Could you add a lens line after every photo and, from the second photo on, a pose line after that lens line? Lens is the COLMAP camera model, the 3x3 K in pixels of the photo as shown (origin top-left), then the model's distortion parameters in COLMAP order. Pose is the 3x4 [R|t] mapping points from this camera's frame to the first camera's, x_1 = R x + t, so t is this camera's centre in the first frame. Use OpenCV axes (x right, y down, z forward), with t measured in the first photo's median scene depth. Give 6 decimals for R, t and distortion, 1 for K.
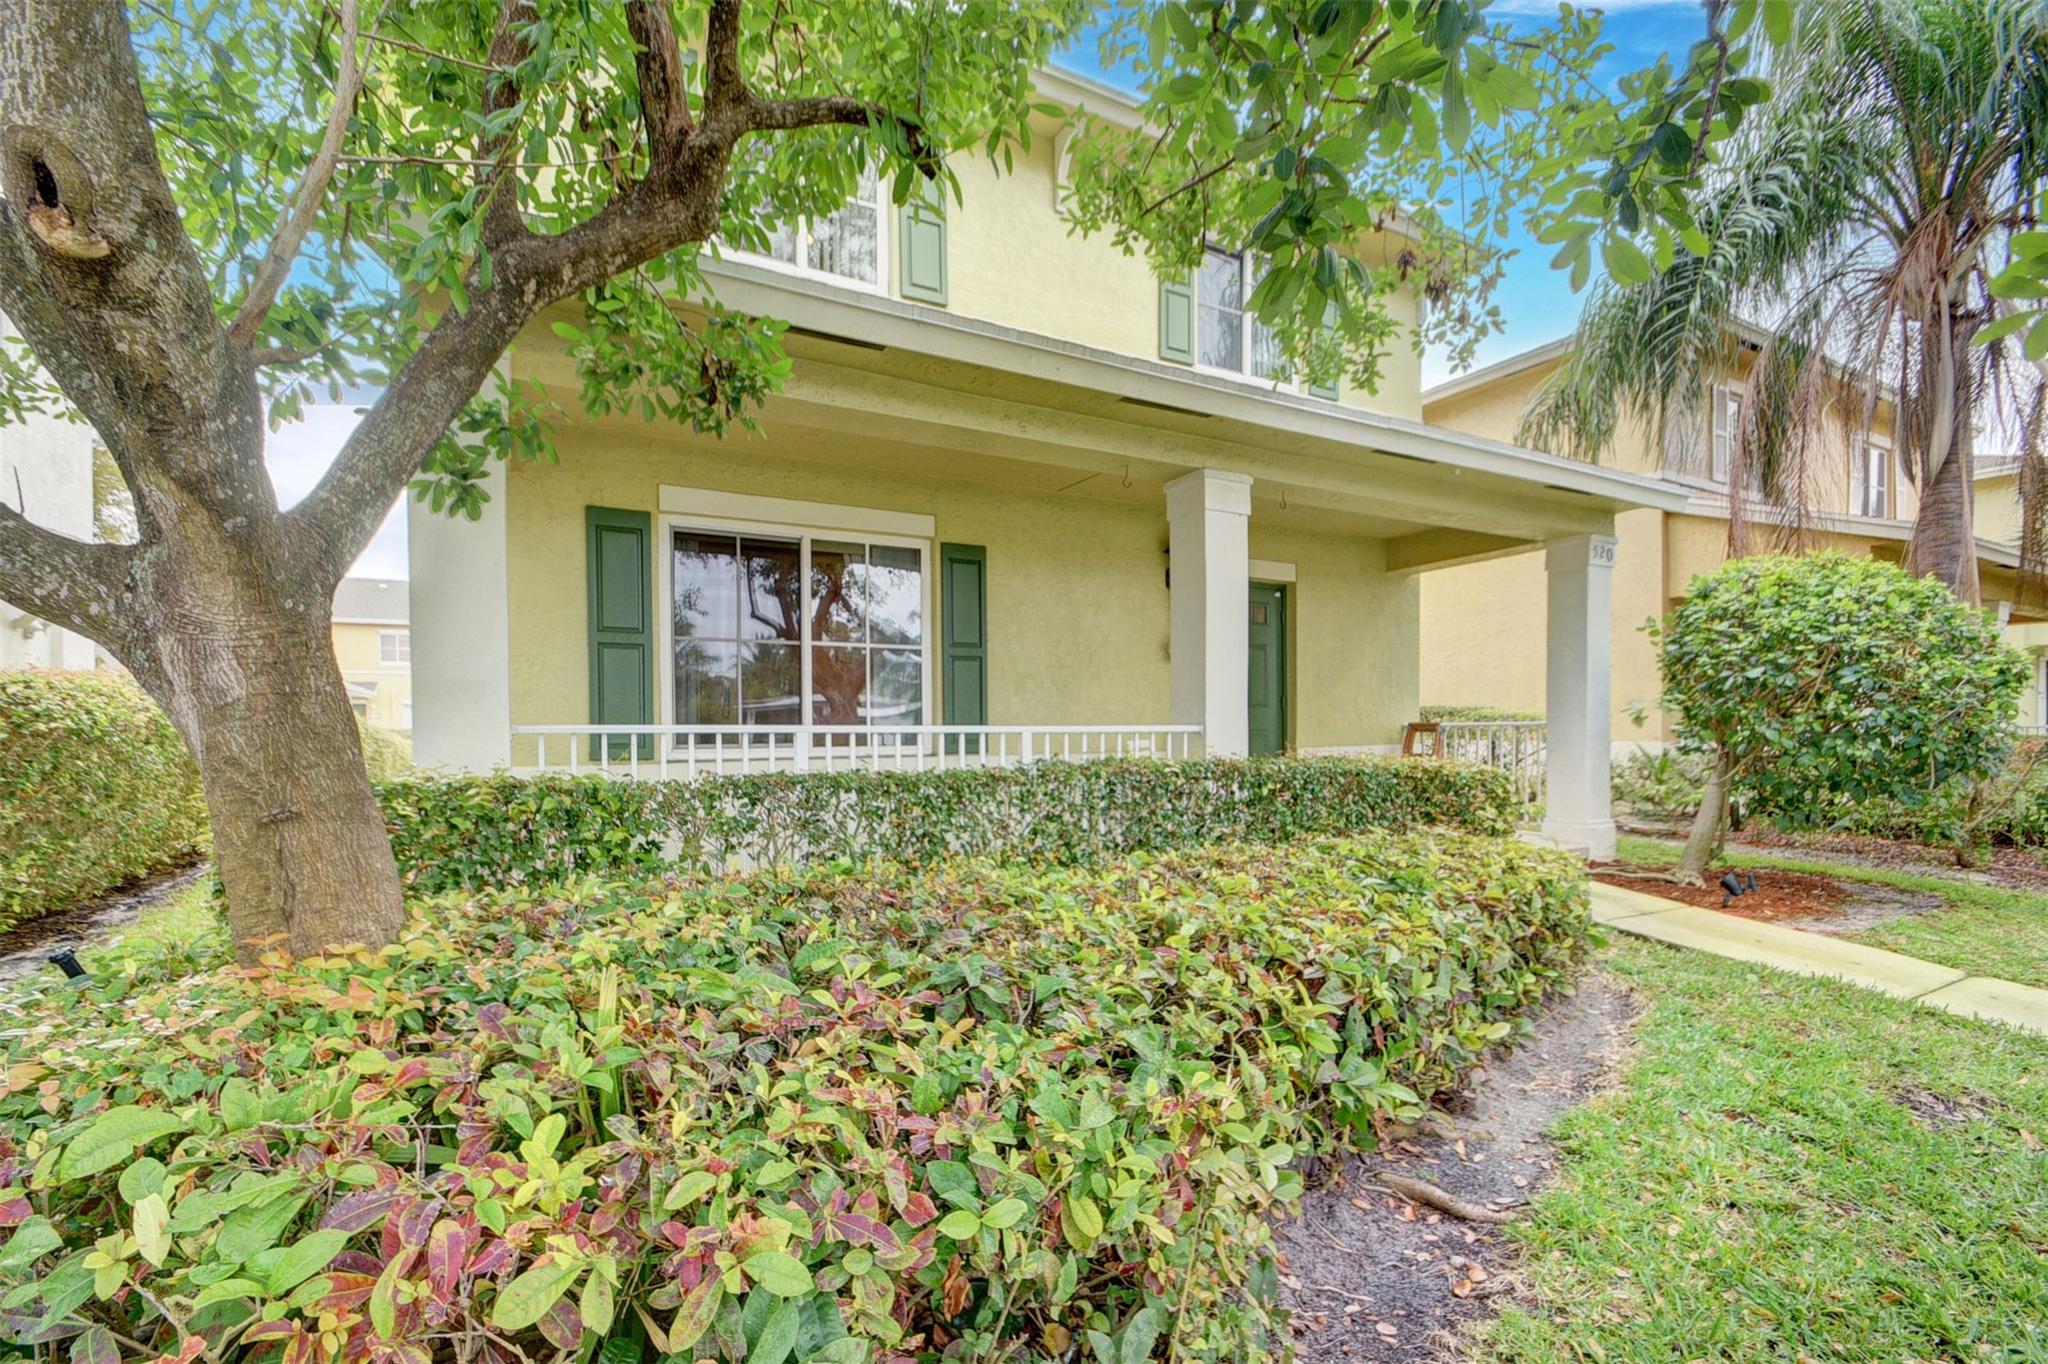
lens RADIAL K [[916.7, 0, 1003.7], [0, 916.7, 740.5], [0, 0, 1]] dist [0.008771, -0.001005]
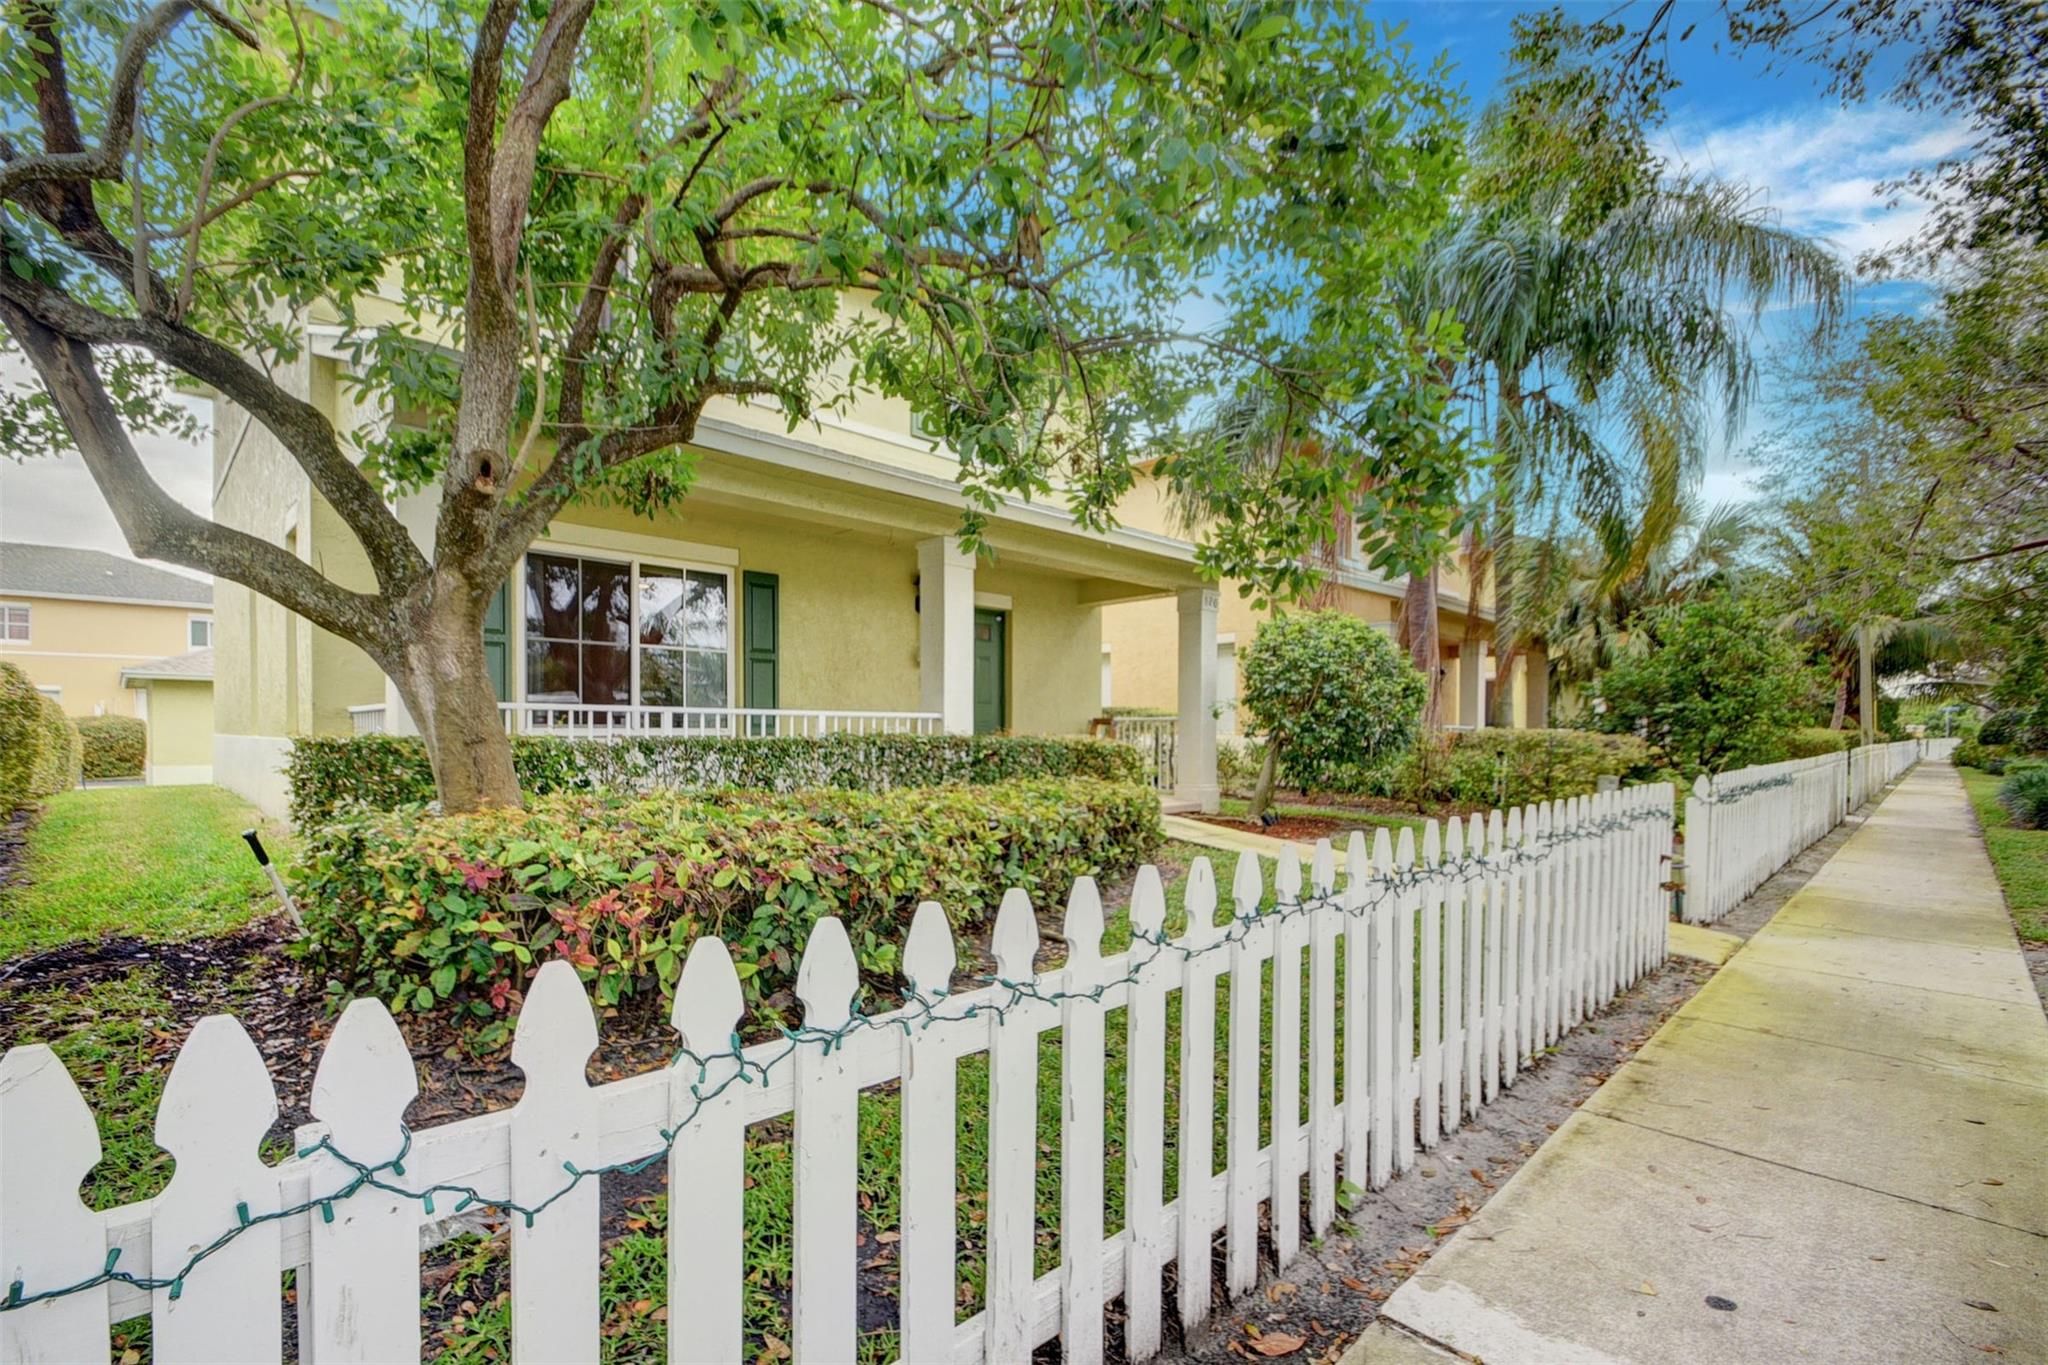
lens RADIAL K [[916.7, 0, 1003.7], [0, 916.7, 741.0], [0, 0, 1]] dist [0.008771, -0.001005]
pose [[0.961001, 0.005717, 0.276487, -0.092909], [-0.005350, 0.999984, -0.002081, 0.030938], [-0.276495, 0.000521, 0.961015, -0.433468]]
